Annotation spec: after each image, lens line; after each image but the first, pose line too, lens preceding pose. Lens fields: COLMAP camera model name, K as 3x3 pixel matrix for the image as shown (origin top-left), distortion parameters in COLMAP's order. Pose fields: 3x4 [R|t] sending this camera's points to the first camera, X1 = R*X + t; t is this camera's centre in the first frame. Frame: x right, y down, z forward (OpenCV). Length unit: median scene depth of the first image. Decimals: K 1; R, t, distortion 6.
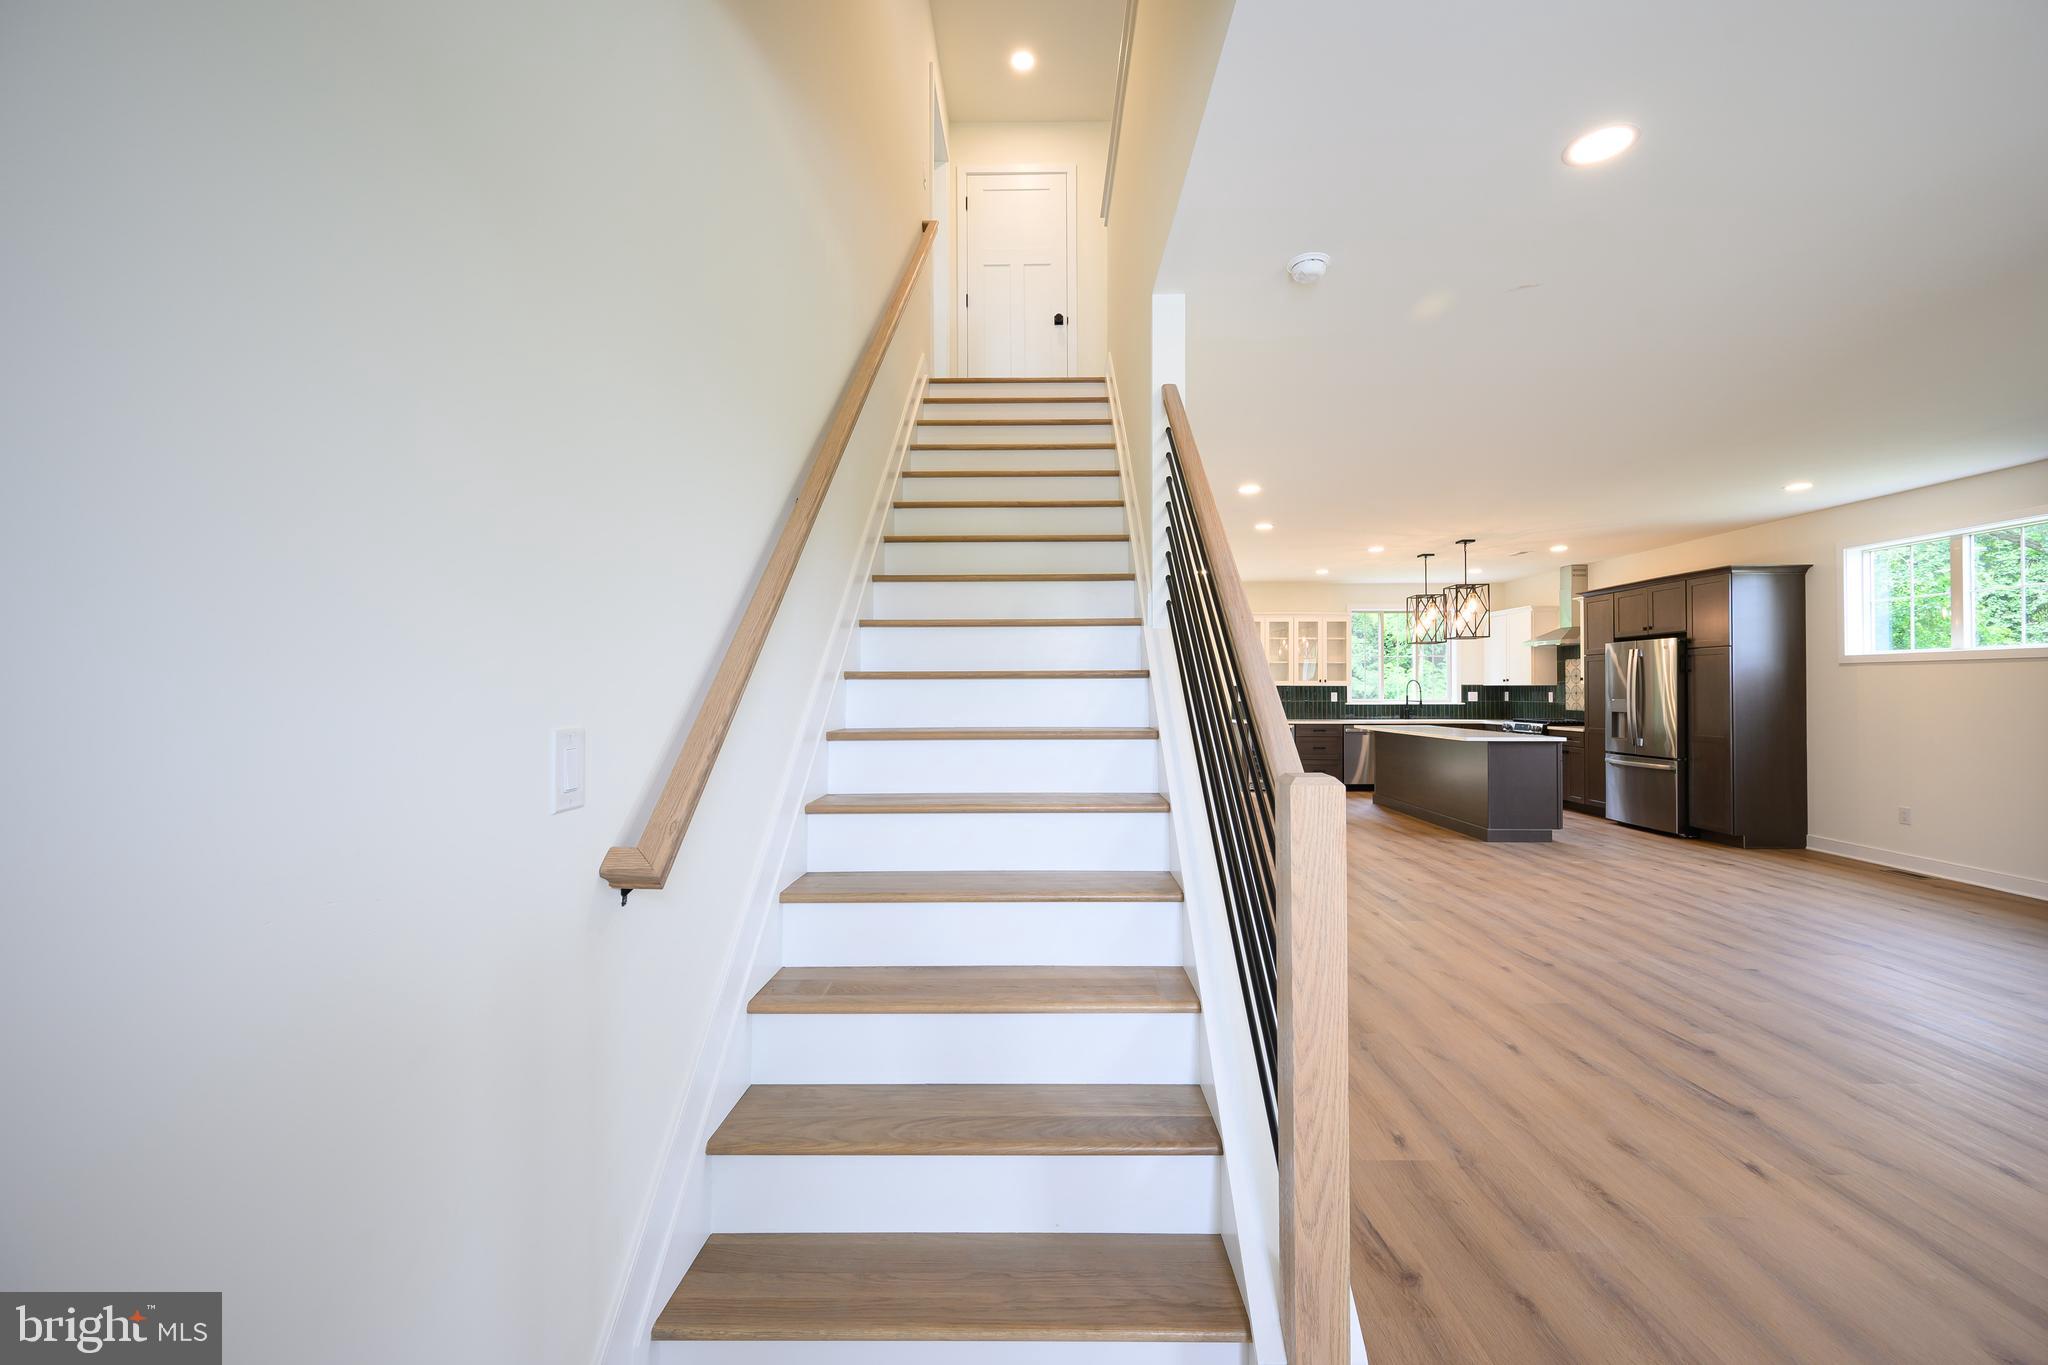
lens RADIAL K [[795.5, 0, 1049.2], [0, 795.5, 681.2], [0, 0, 1]] dist [0.000291, 0.000546]
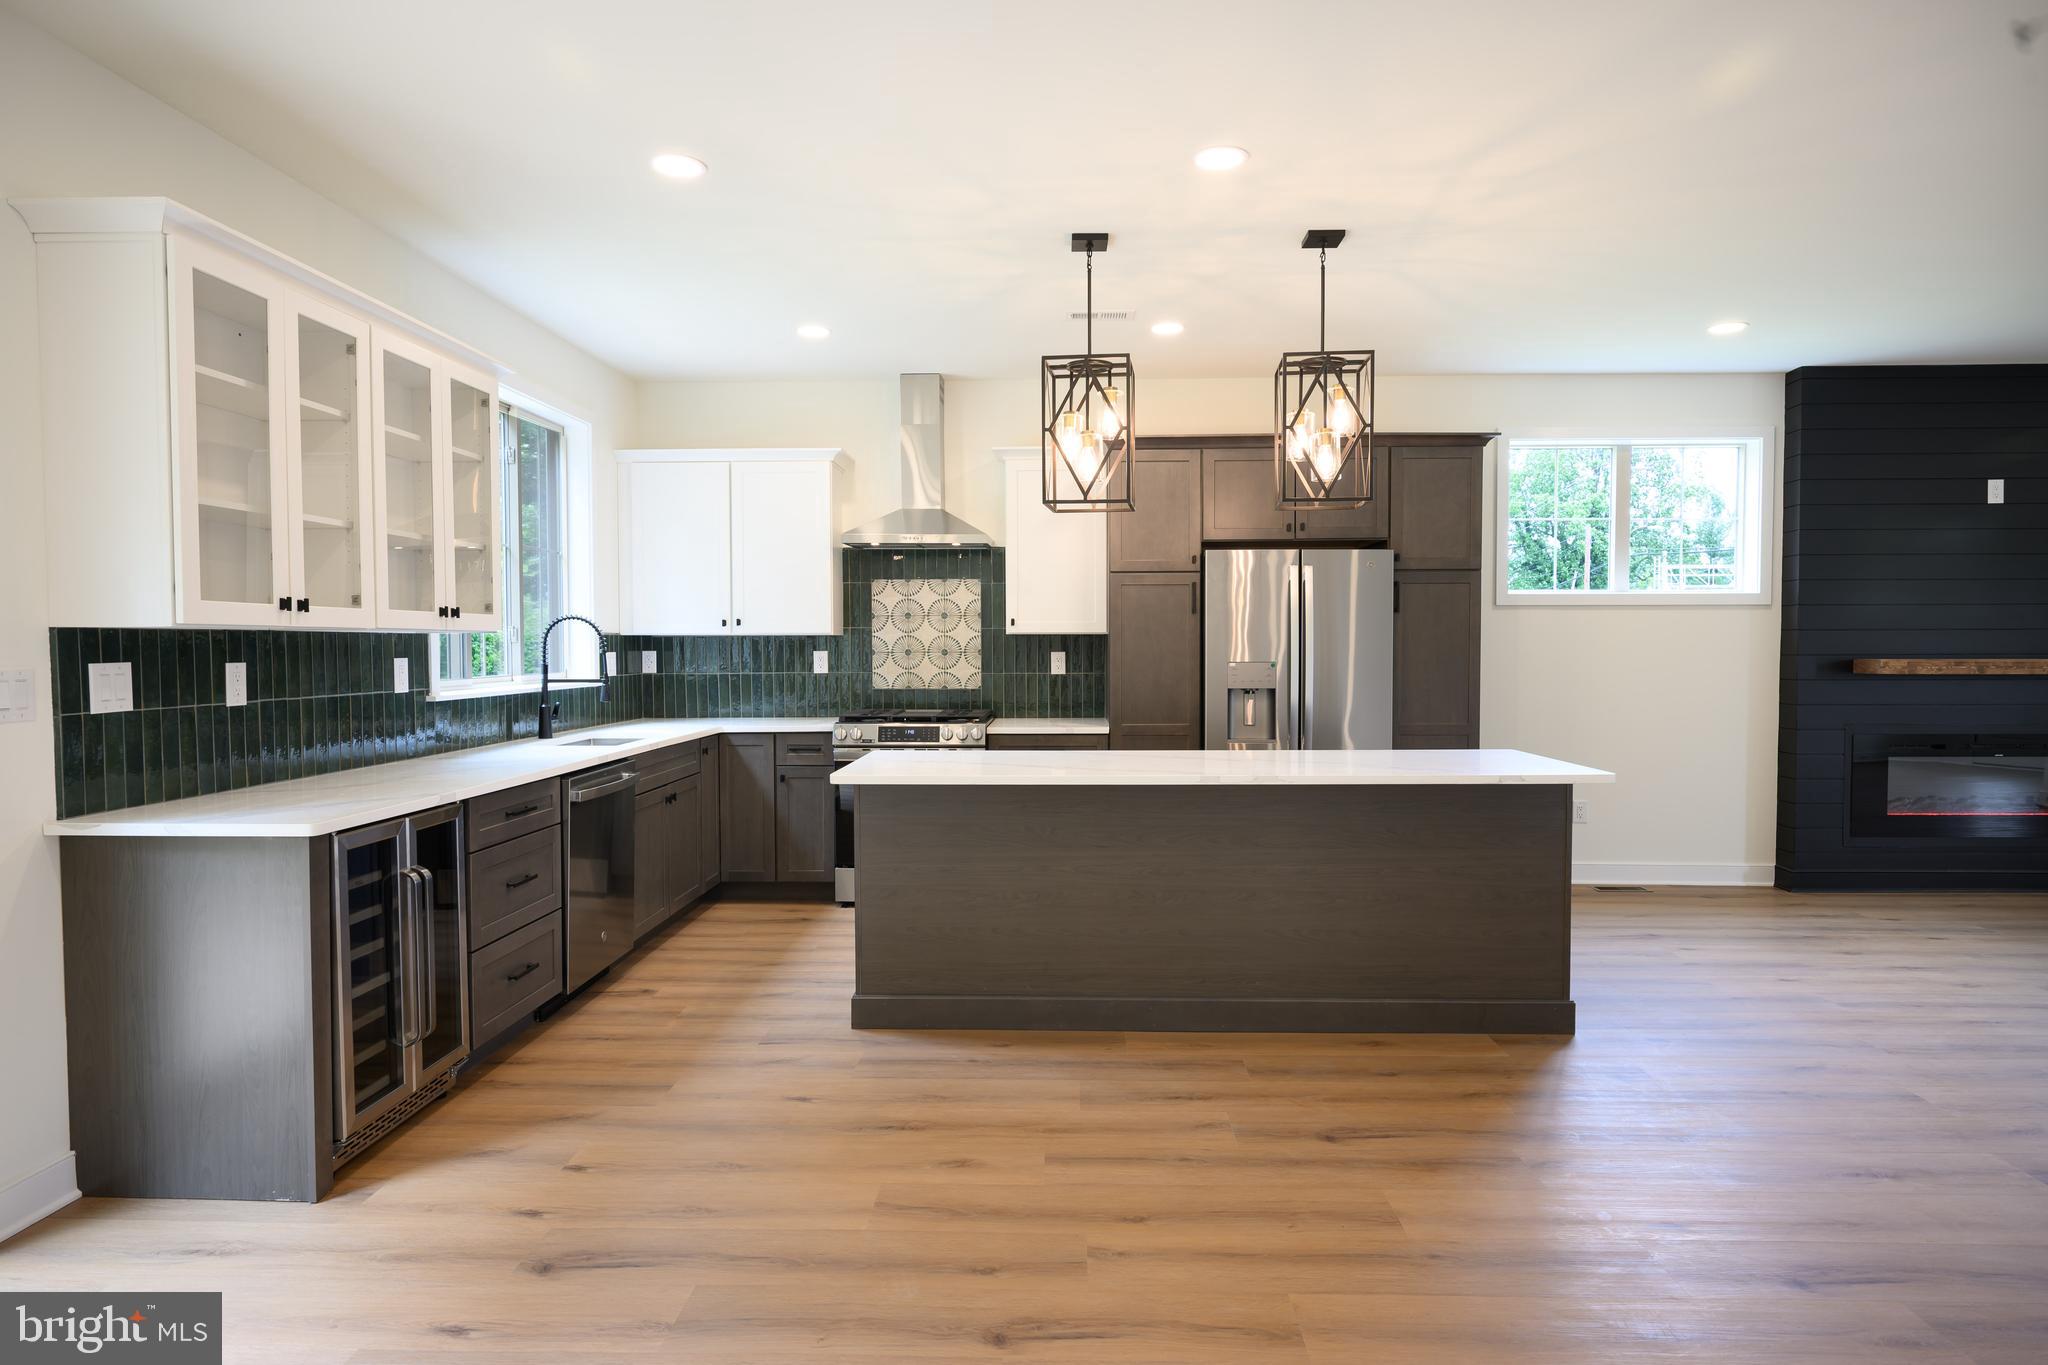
lens RADIAL K [[1231.4, 0, 1073.9], [0, 1231.4, 676.2], [0, 0, 1]] dist [0.003164, 0.002287]
pose [[0.029938, -0.028162, 0.999155, -0.066211], [-0.007736, 0.999567, 0.028406, 0.010326], [-0.999522, -0.008580, 0.029707, 1.170313]]
